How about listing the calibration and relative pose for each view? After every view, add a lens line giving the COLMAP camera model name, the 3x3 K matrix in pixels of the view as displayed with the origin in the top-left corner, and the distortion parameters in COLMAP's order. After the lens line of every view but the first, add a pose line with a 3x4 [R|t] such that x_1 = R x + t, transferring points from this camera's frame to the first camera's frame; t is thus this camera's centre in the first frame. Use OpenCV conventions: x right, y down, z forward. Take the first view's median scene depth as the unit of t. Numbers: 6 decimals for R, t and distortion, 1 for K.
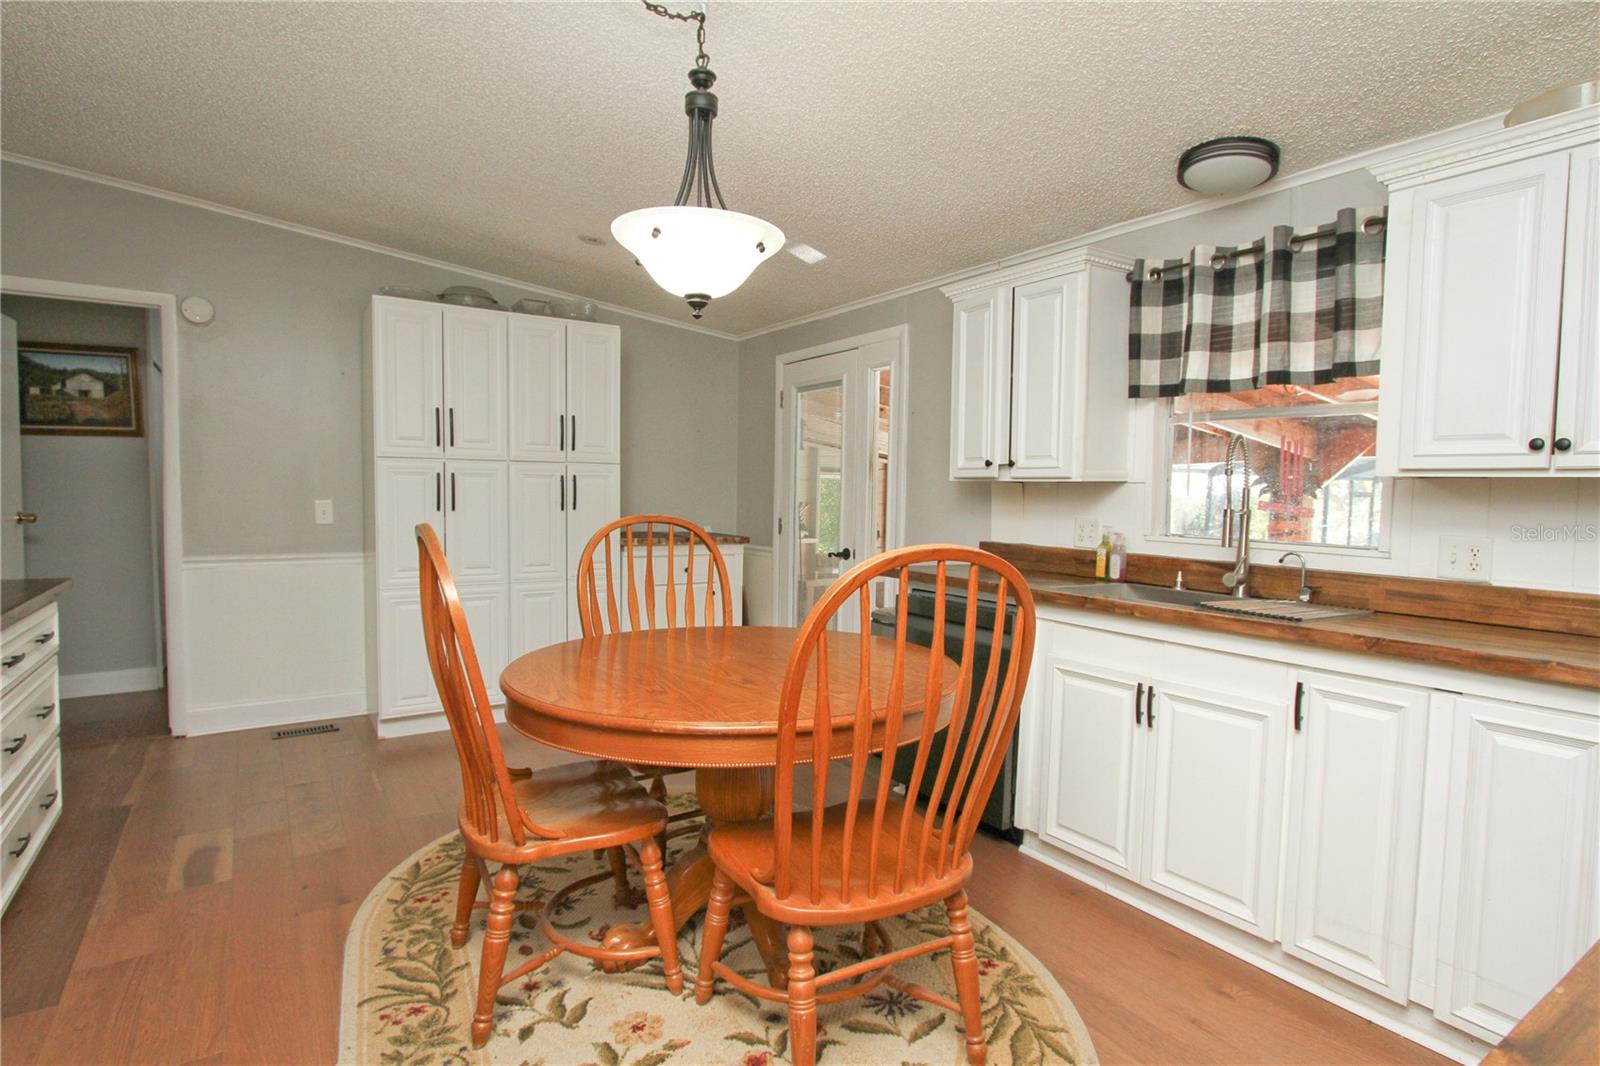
lens RADIAL K [[807.6, 0, 797.5], [0, 807.6, 535.4], [0, 0, 1]] dist [-0.006493, -0.000316]
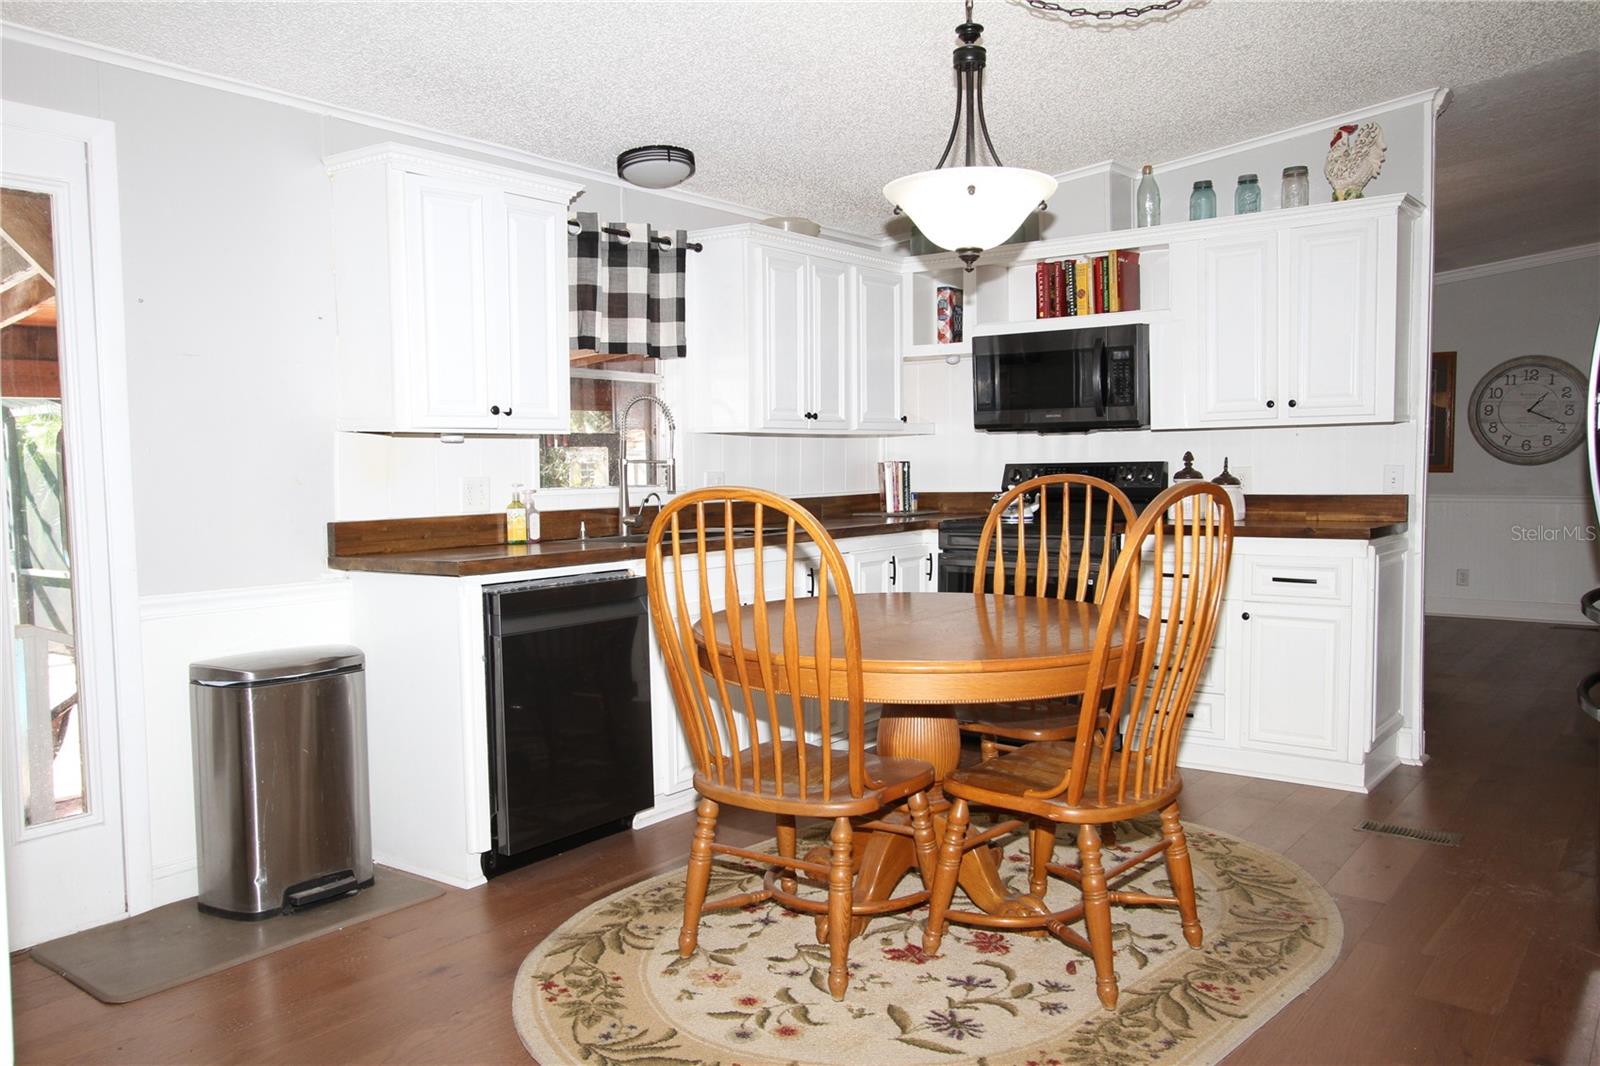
lens RADIAL K [[1221.9, 0, 799.0], [0, 1221.9, 533.5], [0, 0, 1]] dist [-0.005262, 0.011422]
pose [[-0.330947, -0.068264, 0.941177, -1.198353], [0.060508, 0.993792, 0.093357, -0.076134], [-0.941707, 0.087845, -0.324762, 1.376190]]
